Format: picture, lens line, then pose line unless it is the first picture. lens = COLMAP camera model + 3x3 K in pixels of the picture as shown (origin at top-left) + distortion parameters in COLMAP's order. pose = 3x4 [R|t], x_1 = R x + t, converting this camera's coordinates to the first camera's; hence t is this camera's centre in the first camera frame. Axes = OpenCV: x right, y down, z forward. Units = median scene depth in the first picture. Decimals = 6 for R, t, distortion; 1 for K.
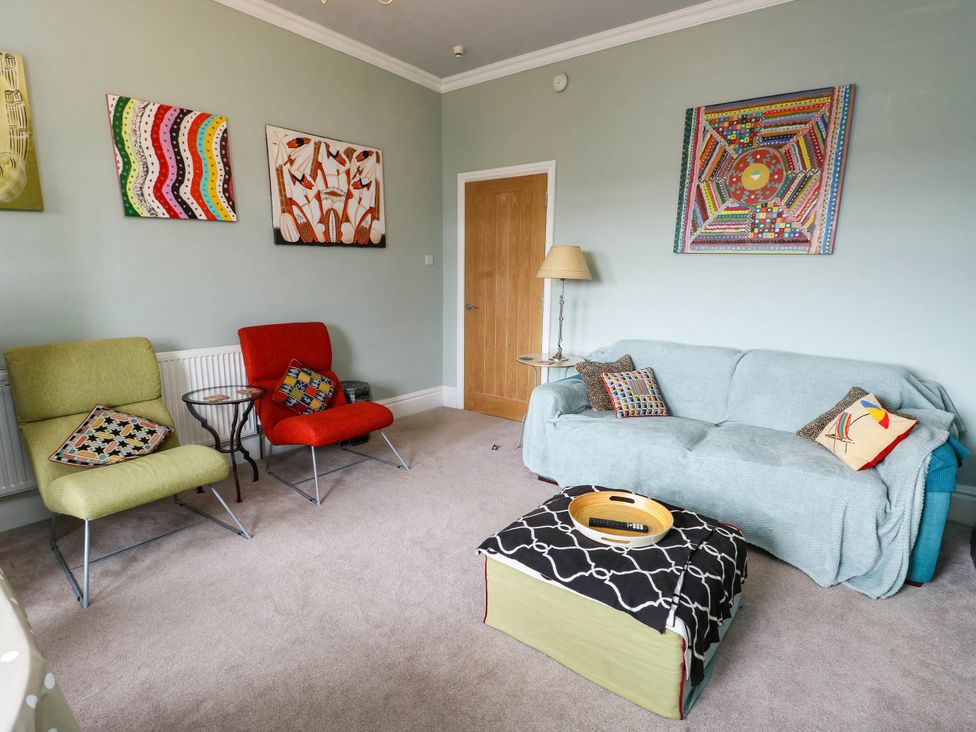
lens RADIAL K [[500.3, 0, 500.5], [0, 500.3, 375.6], [0, 0, 1]] dist [0.001035, -0.012866]
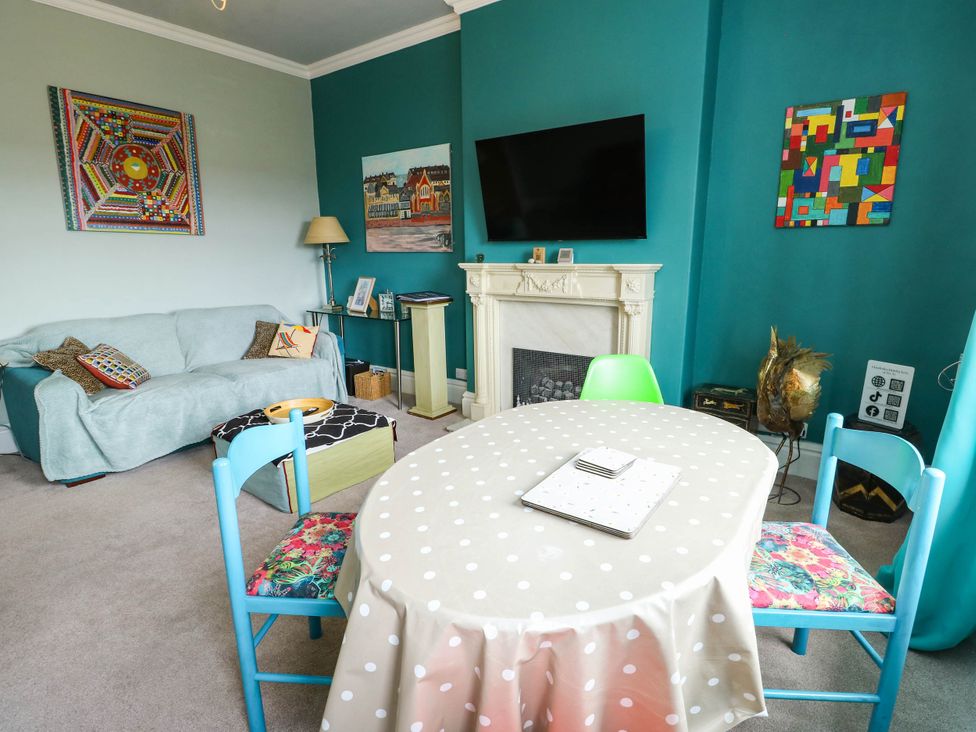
lens RADIAL K [[529.7, 0, 489.2], [0, 529.7, 378.5], [0, 0, 1]] dist [0.004352, -0.015905]
pose [[-0.001731, -0.246060, 0.969253, -0.822040], [0.198830, 0.949818, 0.241481, -0.056758], [-0.980033, 0.193134, 0.047279, 0.206965]]
